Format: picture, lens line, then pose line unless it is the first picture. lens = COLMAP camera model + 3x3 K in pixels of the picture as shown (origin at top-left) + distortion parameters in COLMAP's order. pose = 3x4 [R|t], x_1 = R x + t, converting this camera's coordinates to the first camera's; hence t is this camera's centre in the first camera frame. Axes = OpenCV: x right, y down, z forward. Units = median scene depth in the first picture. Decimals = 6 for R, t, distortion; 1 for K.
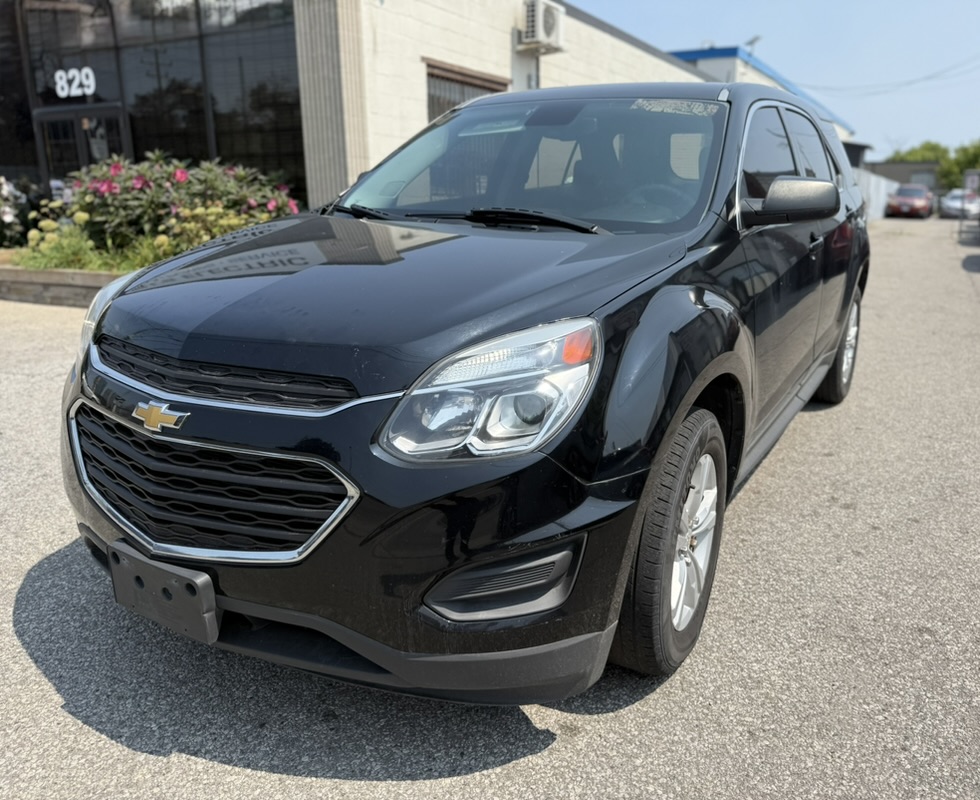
lens RADIAL K [[761.4, 0, 534.2], [0, 761.4, 398.1], [0, 0, 1]] dist [-0.002971, -0.009825]
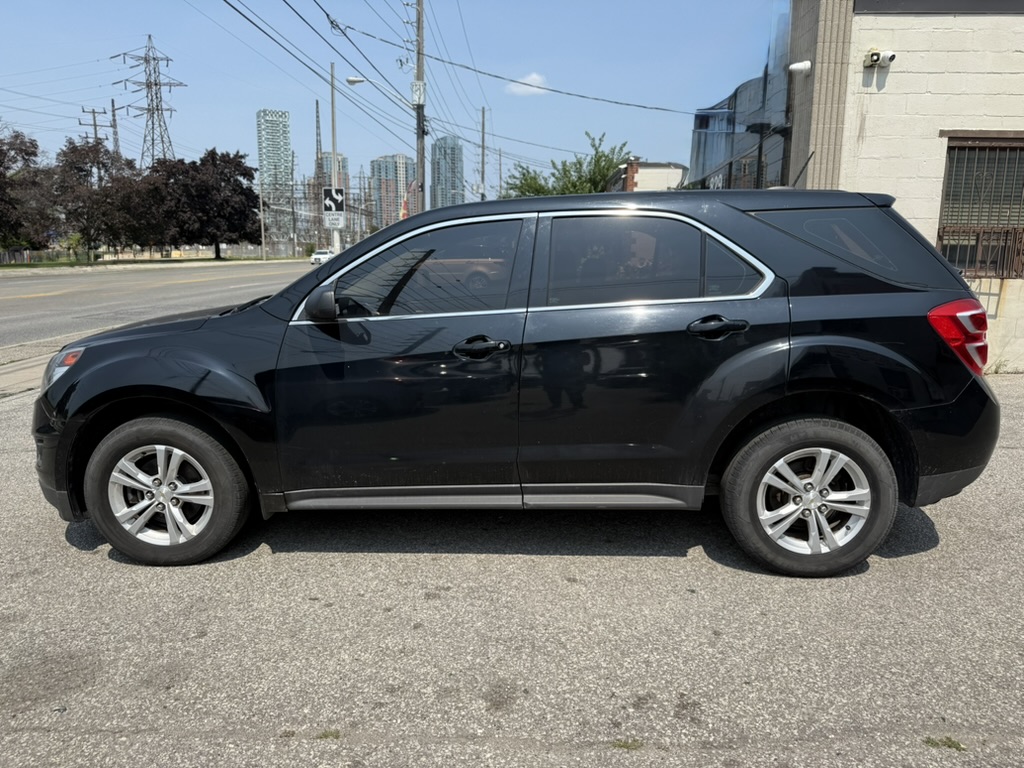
lens RADIAL K [[716.5, 0, 508.0], [0, 716.5, 384.9], [0, 0, 1]] dist [0.073833, -0.116403]
pose [[0.434940, 0.157278, -0.886618, 1.199795], [-0.239998, 0.969259, 0.054204, -0.199788], [0.867887, 0.189211, 0.459316, 0.550022]]
